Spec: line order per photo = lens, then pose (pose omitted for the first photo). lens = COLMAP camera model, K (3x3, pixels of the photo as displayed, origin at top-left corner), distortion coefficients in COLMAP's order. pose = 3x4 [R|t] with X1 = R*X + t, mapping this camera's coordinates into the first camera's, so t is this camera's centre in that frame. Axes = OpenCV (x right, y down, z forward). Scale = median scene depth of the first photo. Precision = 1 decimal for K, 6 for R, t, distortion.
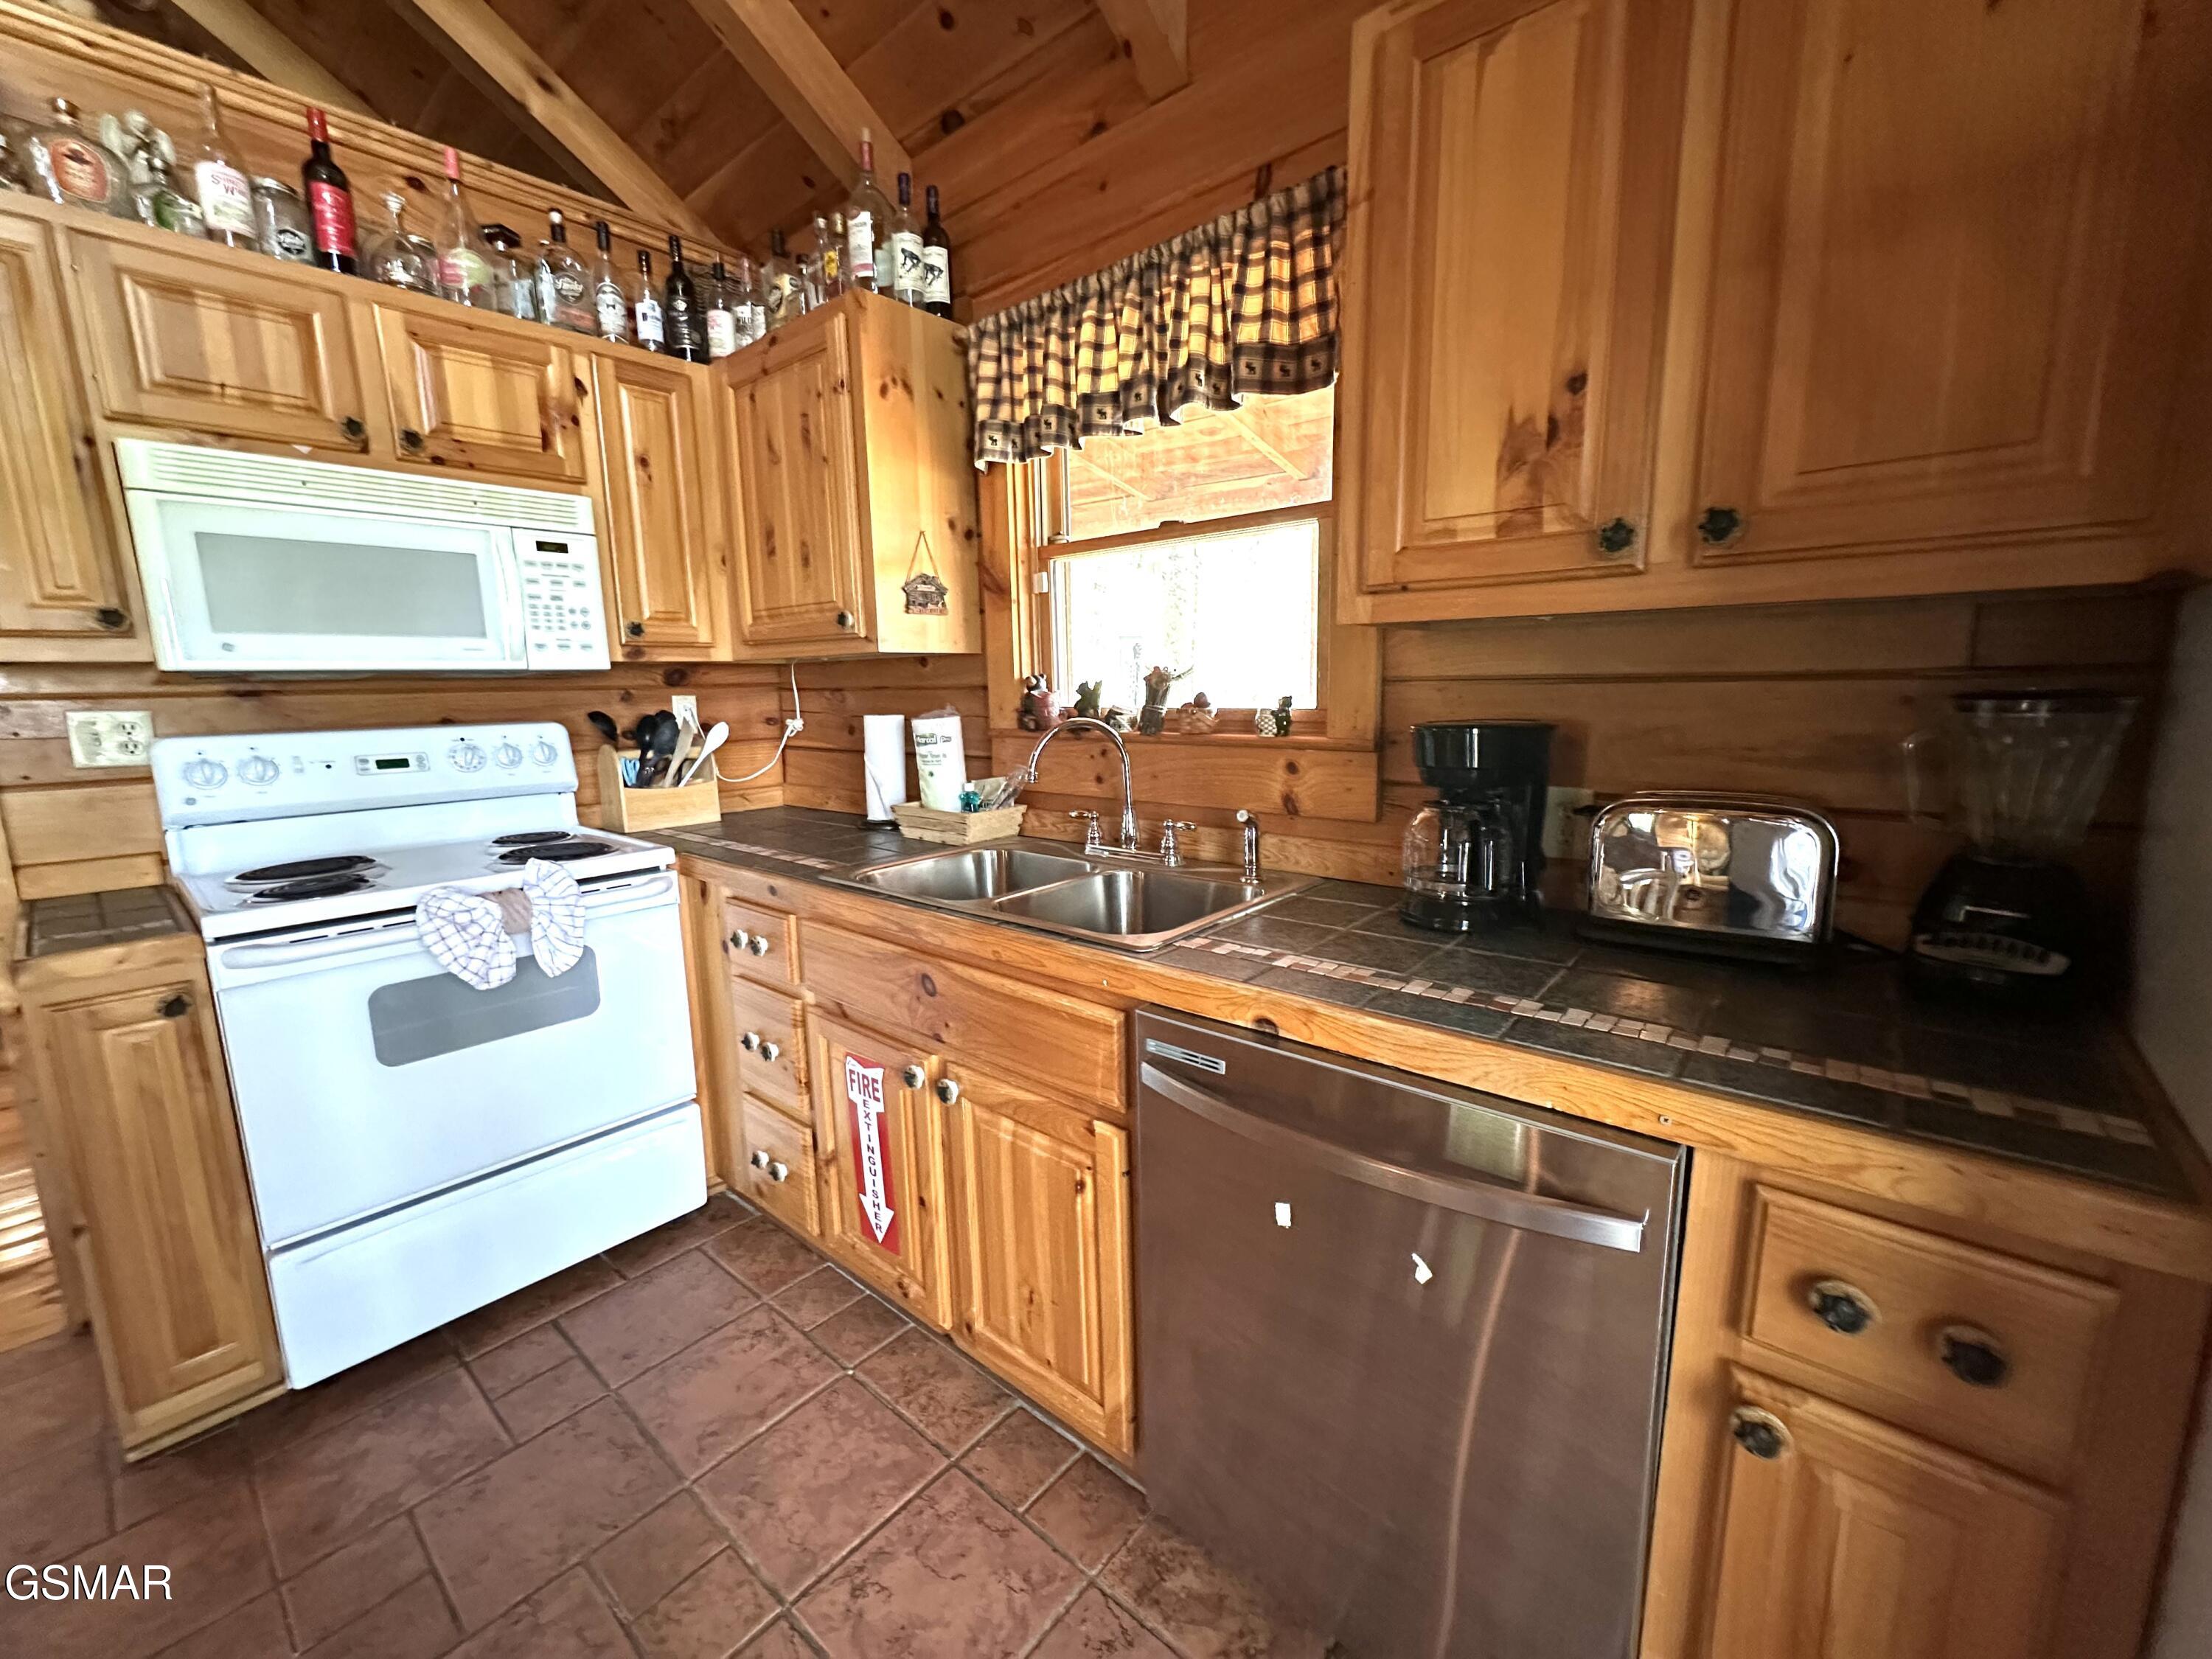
lens RADIAL K [[879.8, 0, 1111.4], [0, 879.8, 828.8], [0, 0, 1]] dist [-0.004182, 0.000971]
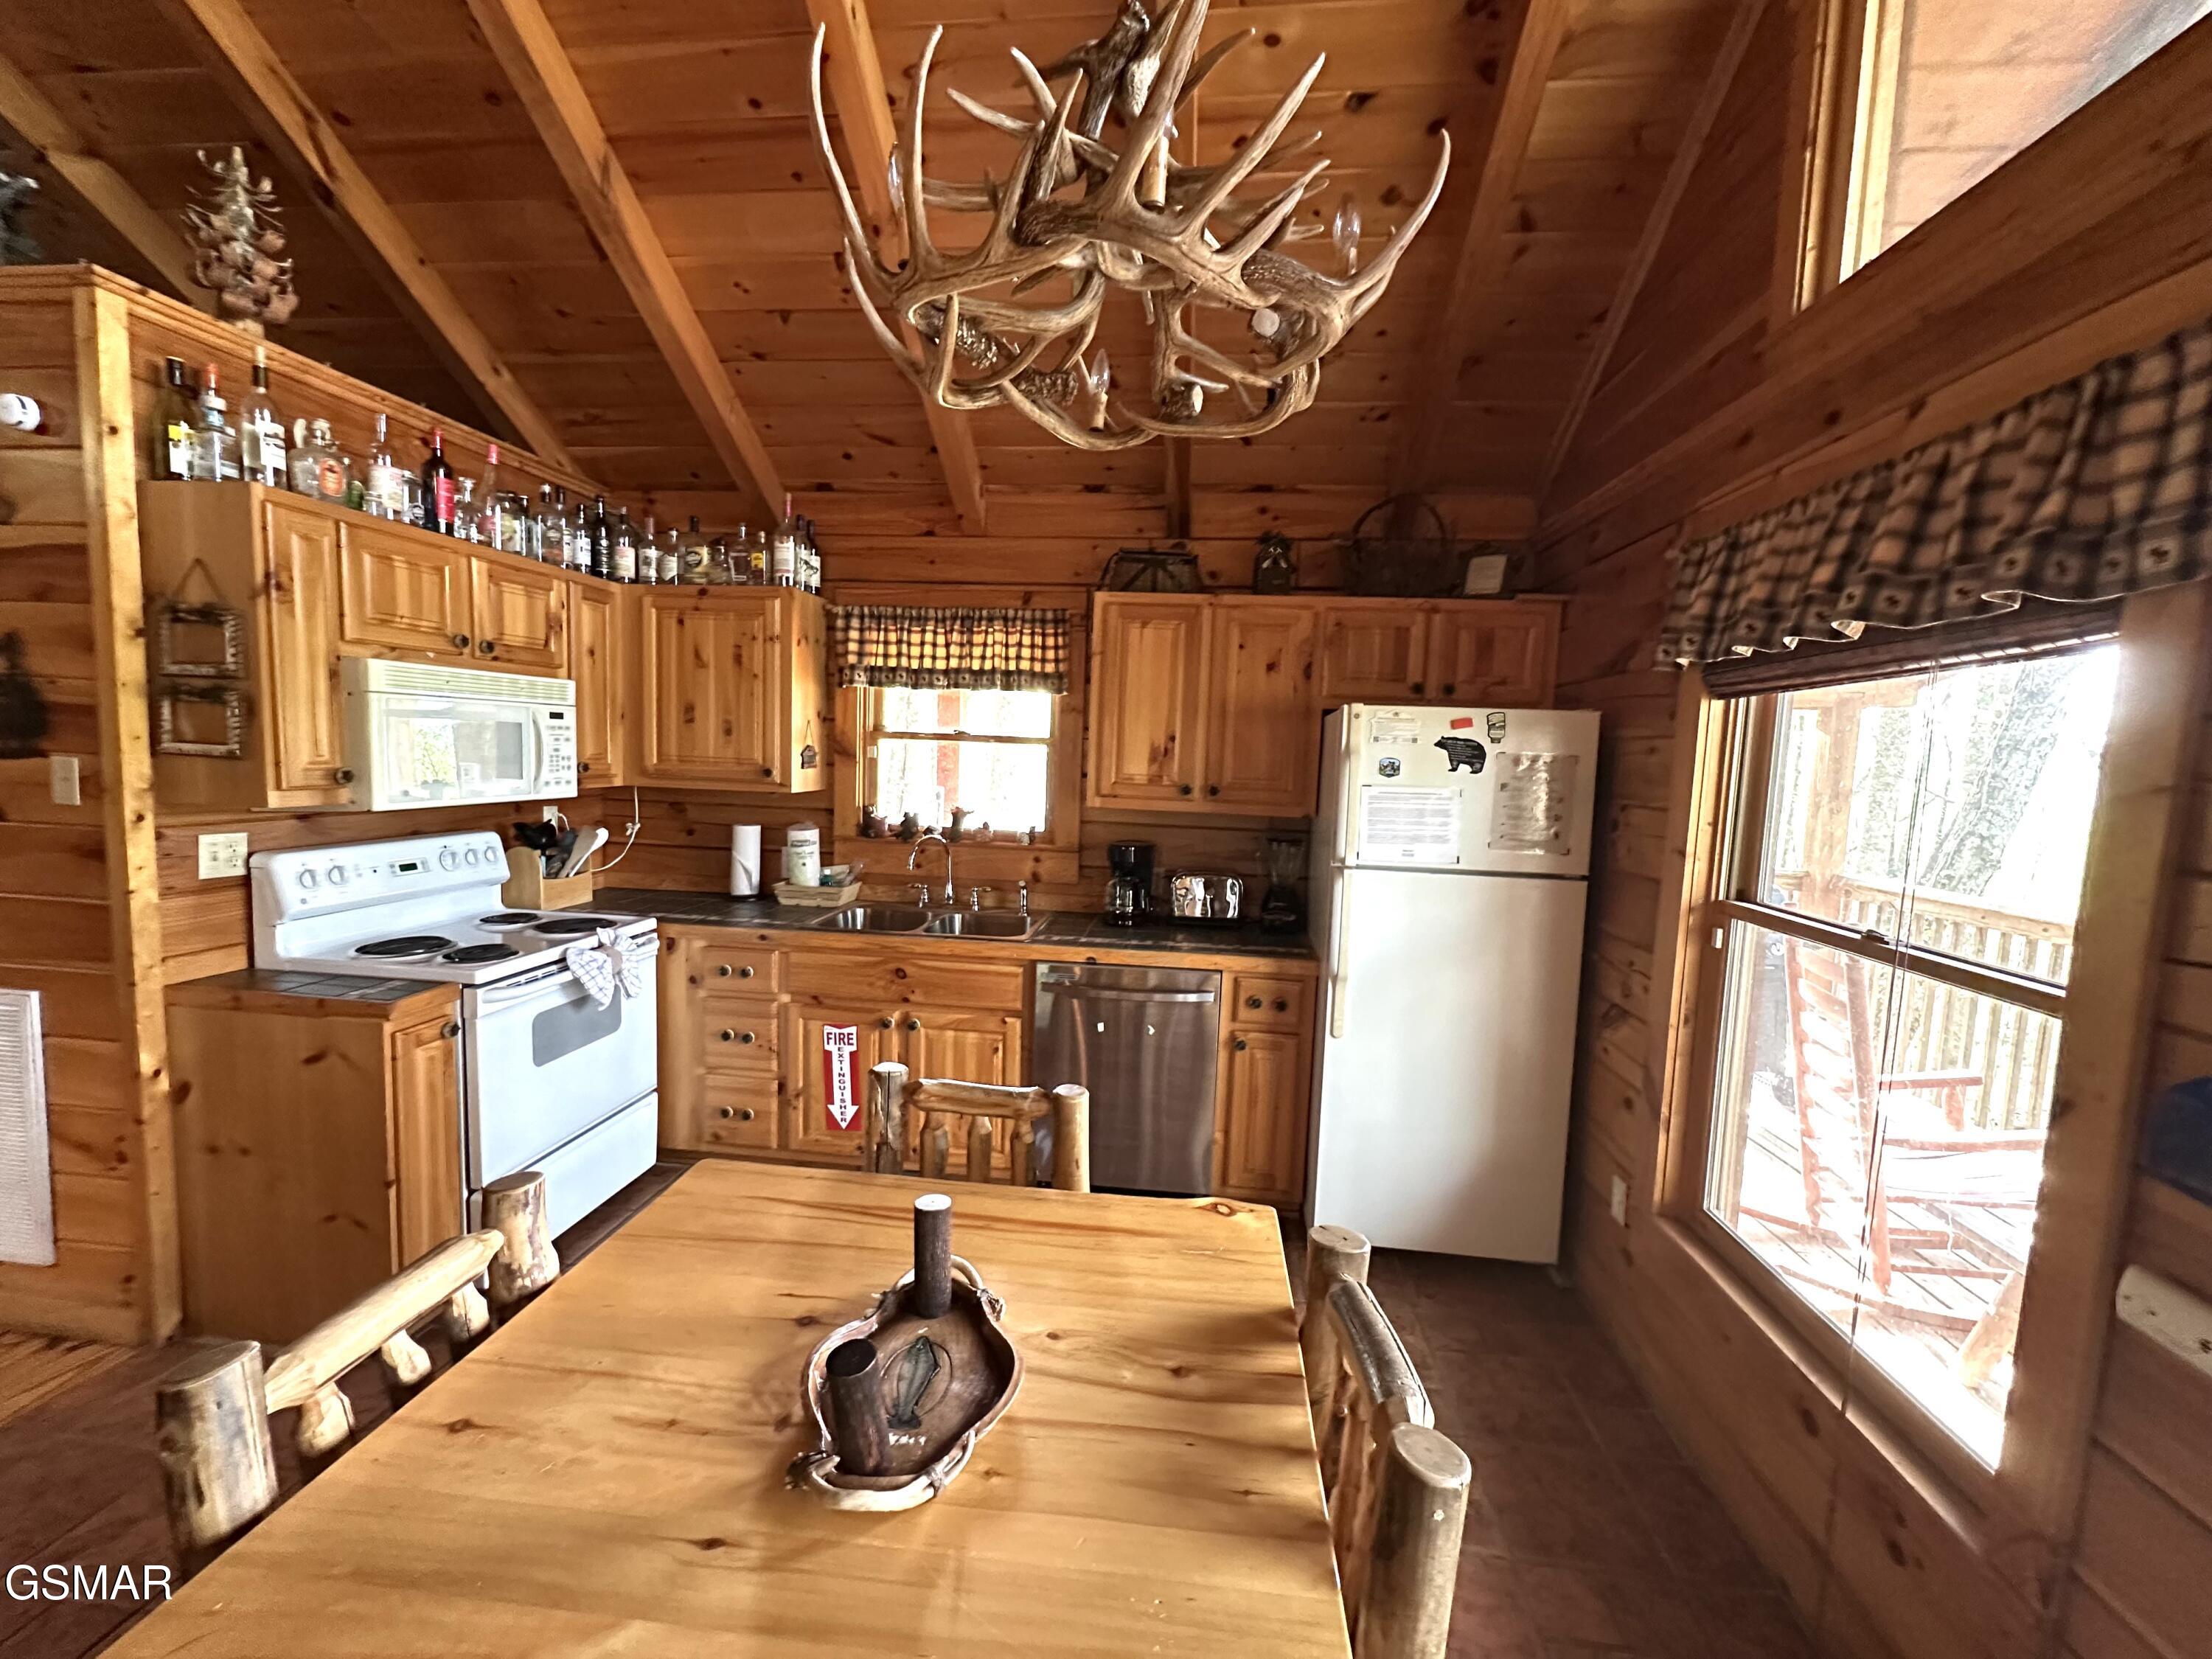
lens RADIAL K [[879.8, 0, 1102.7], [0, 879.8, 828.8], [0, 0, 1]] dist [-0.004182, 0.000971]
pose [[0.830012, -0.002133, 0.557742, -0.794950], [0.040077, 0.997636, -0.055827, -0.018212], [-0.556305, 0.068690, 0.828135, -0.794743]]
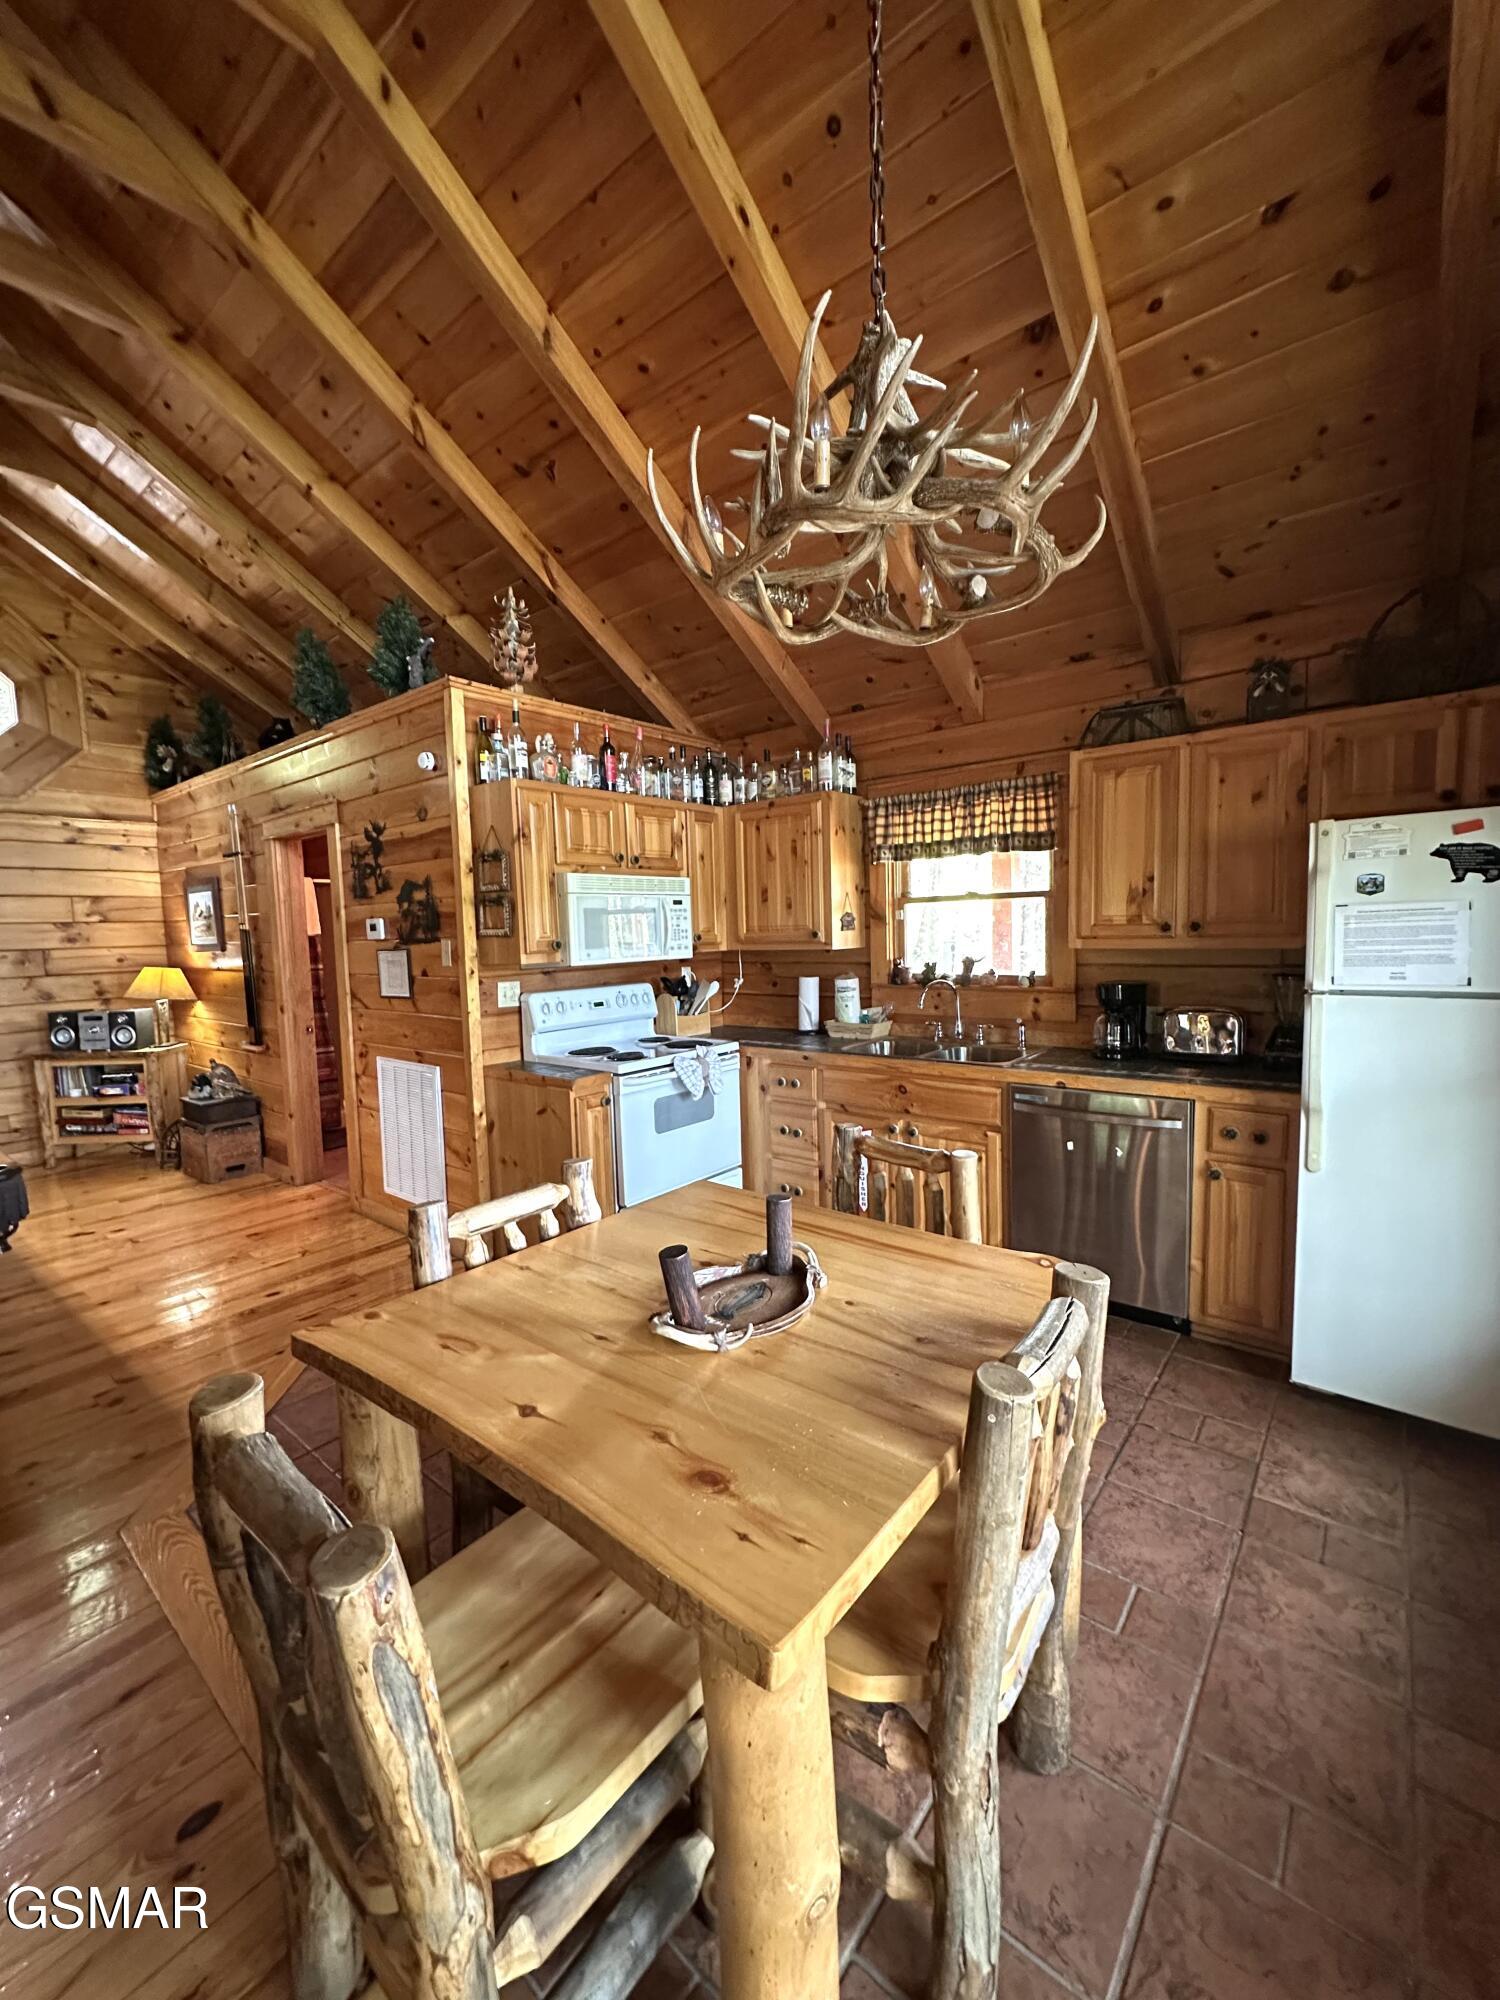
lens RADIAL K [[795.5, 0, 752.1], [0, 795.5, 999.1], [0, 0, 1]] dist [-0.004182, 0.000971]
pose [[0.999724, -0.012932, 0.019606, -0.565347], [0.014402, 0.996943, -0.076797, 0.074589], [-0.018553, 0.077058, 0.996854, -1.047157]]
